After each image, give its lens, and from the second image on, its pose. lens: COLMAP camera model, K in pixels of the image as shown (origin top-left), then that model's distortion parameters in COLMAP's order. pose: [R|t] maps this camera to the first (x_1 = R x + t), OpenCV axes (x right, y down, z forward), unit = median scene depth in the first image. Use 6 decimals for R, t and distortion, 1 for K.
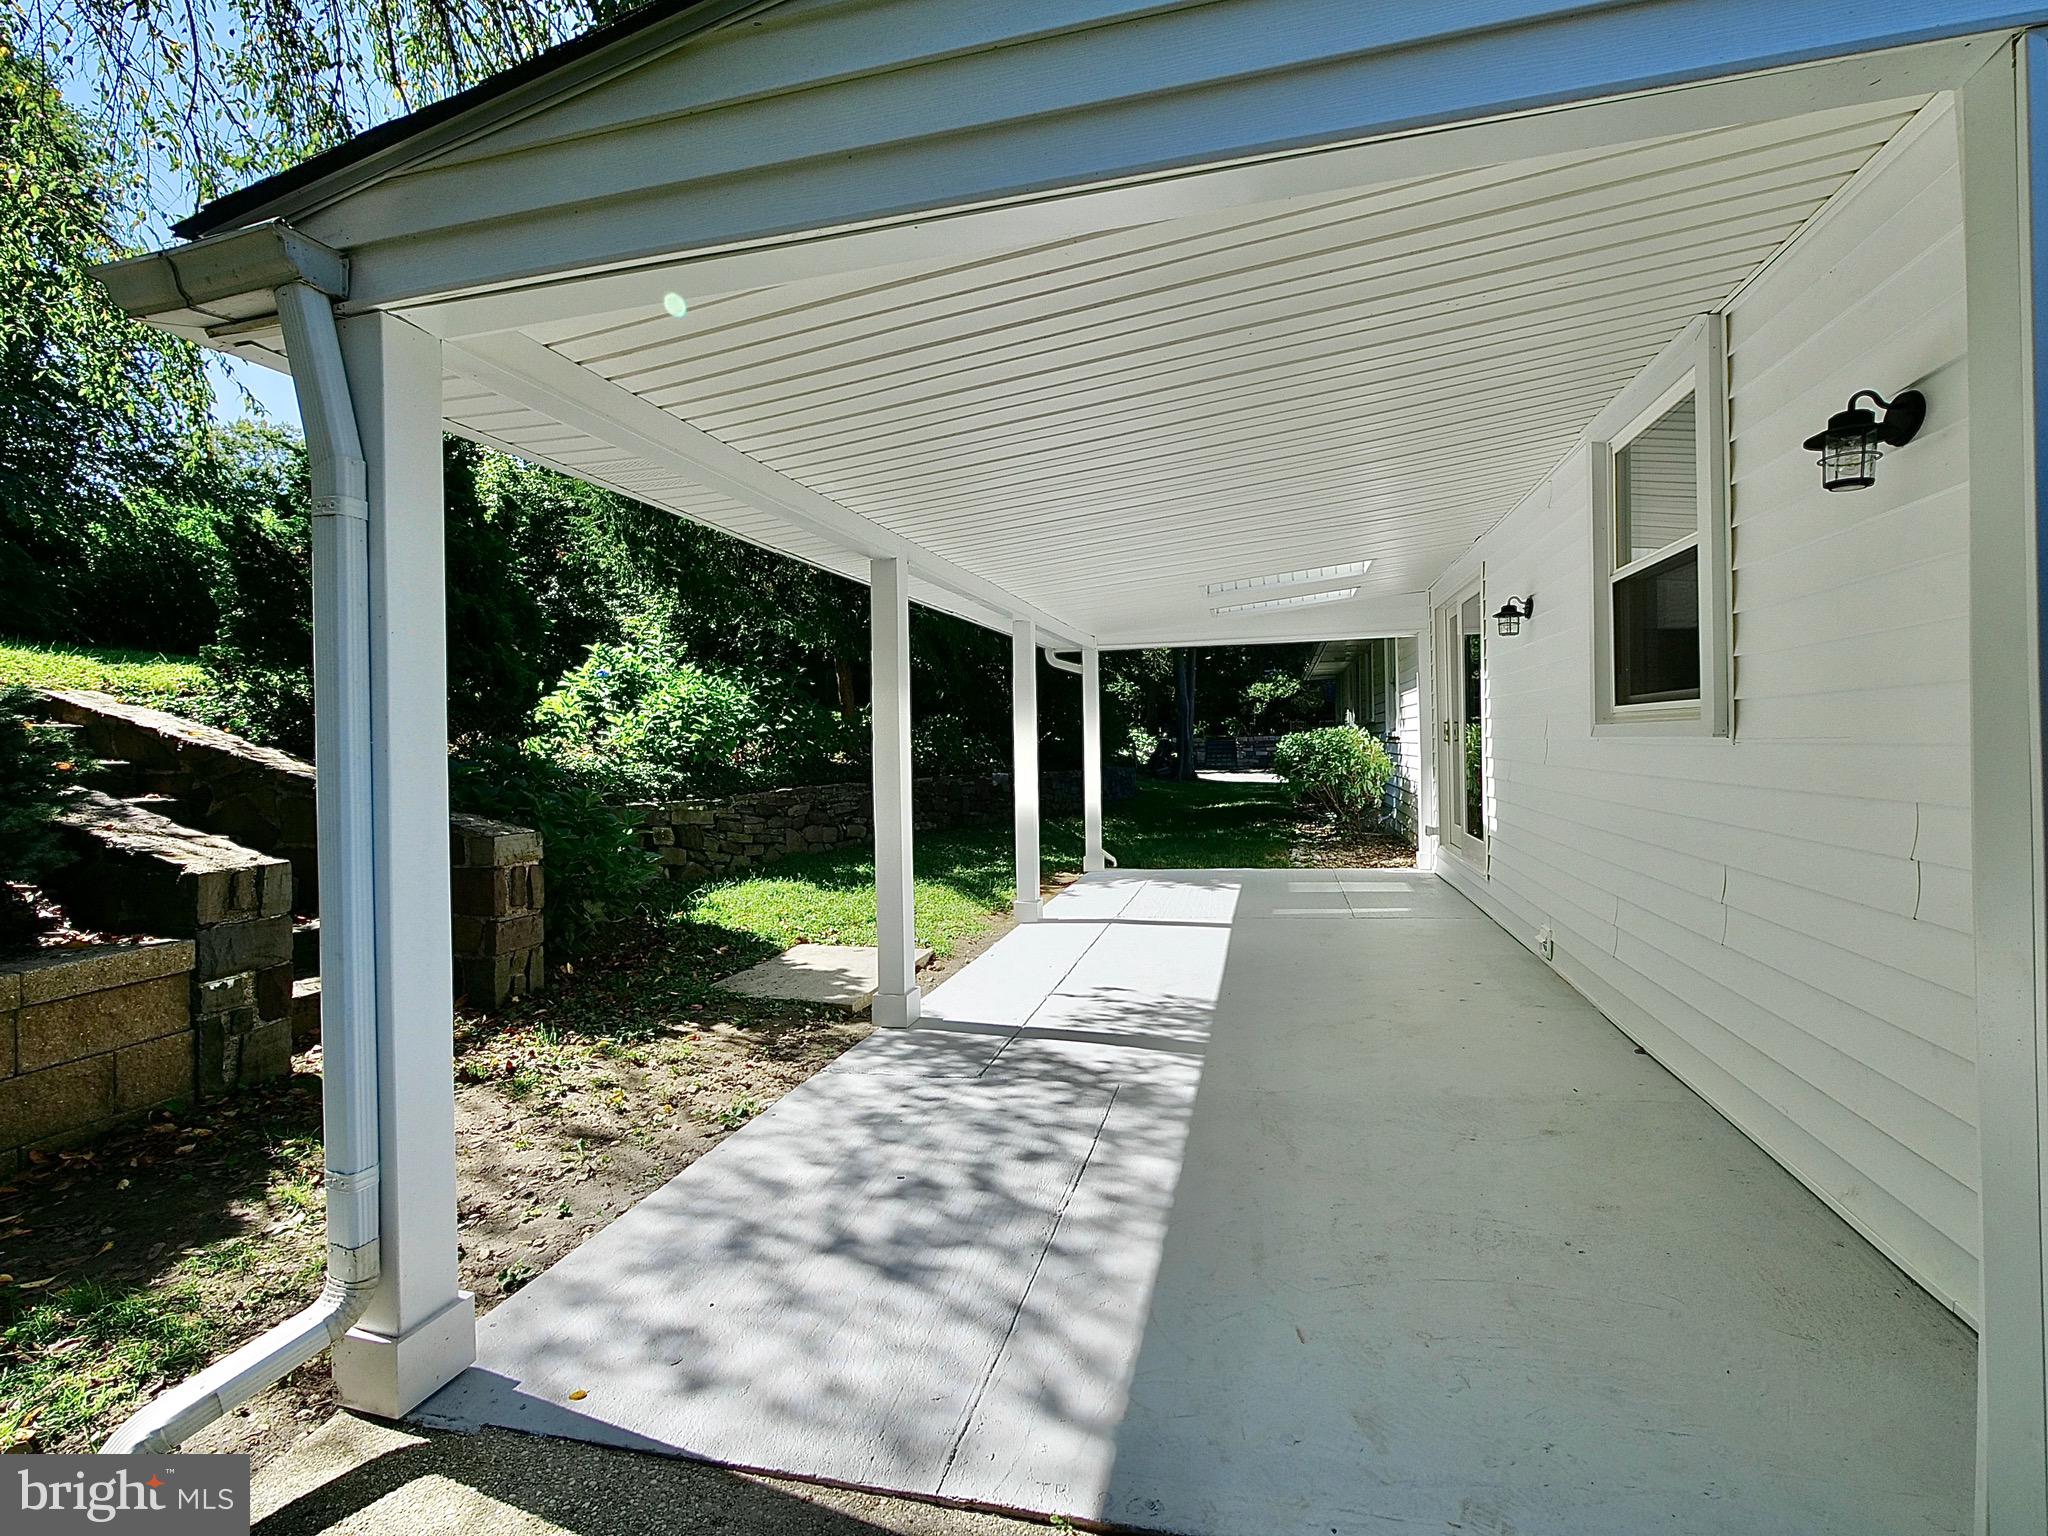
lens RADIAL K [[931.9, 0, 1028.1], [0, 931.9, 752.1], [0, 0, 1]] dist [0.001943, -0.000202]
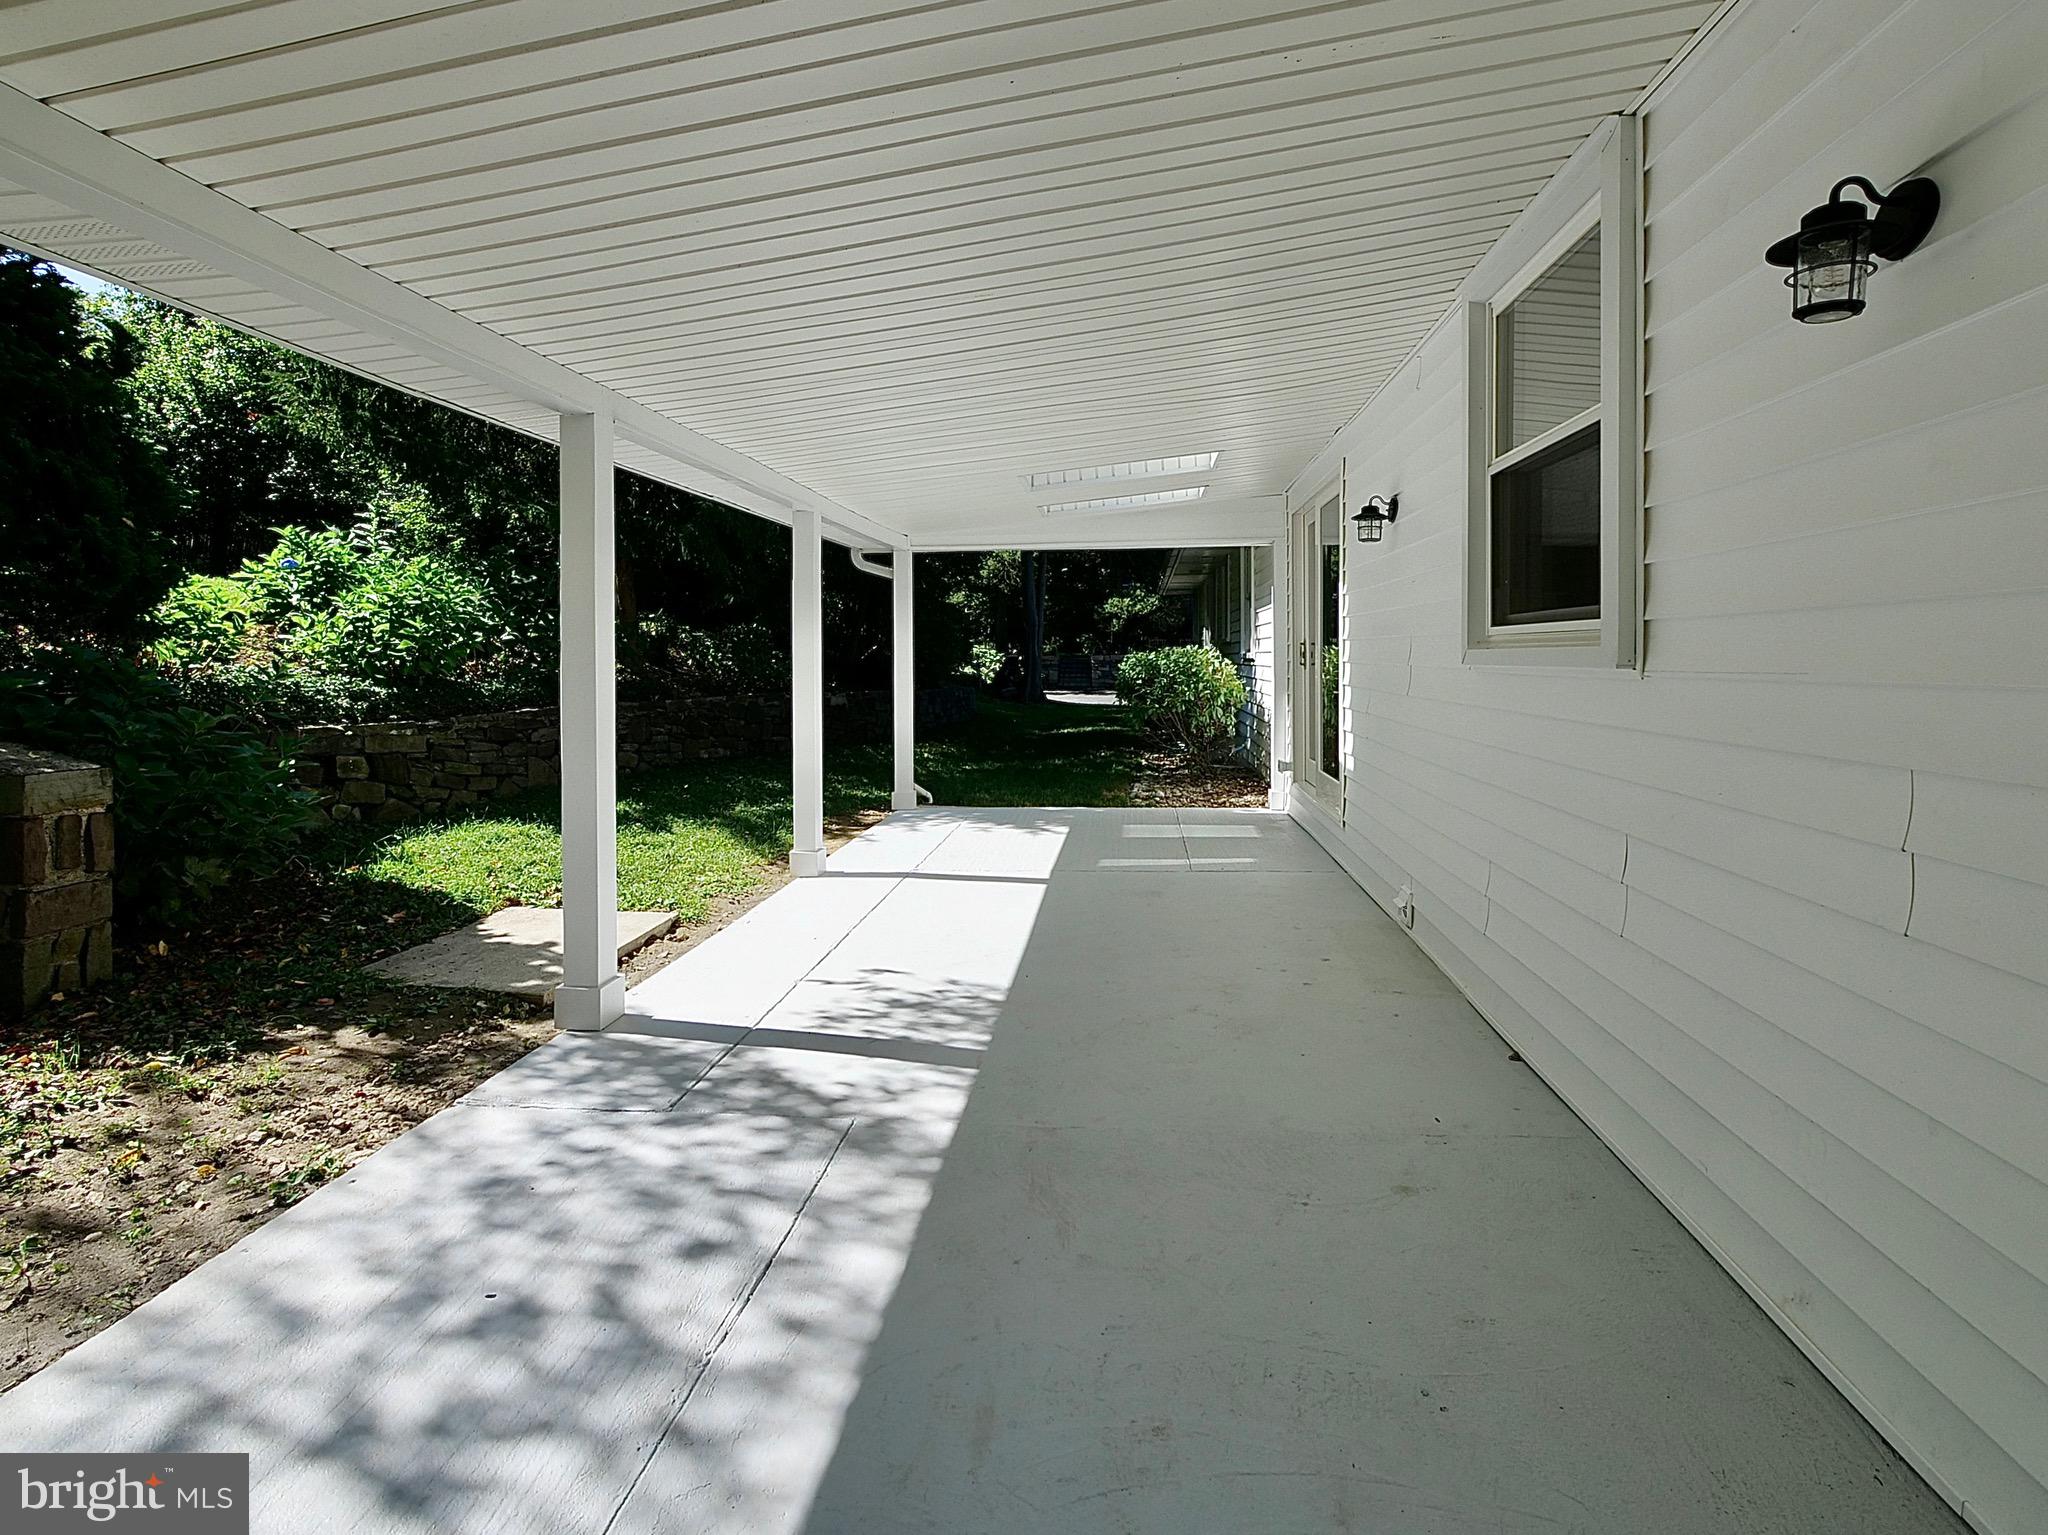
lens RADIAL K [[883.2, 0, 1019.4], [0, 883.2, 666.8], [0, 0, 1]] dist [-0.001154, 0.000178]
pose [[0.995907, 0.016544, 0.088853, 0.142014], [-0.016665, 0.999861, 0.000619, -0.007696], [-0.088830, -0.002097, 0.996045, 0.252528]]
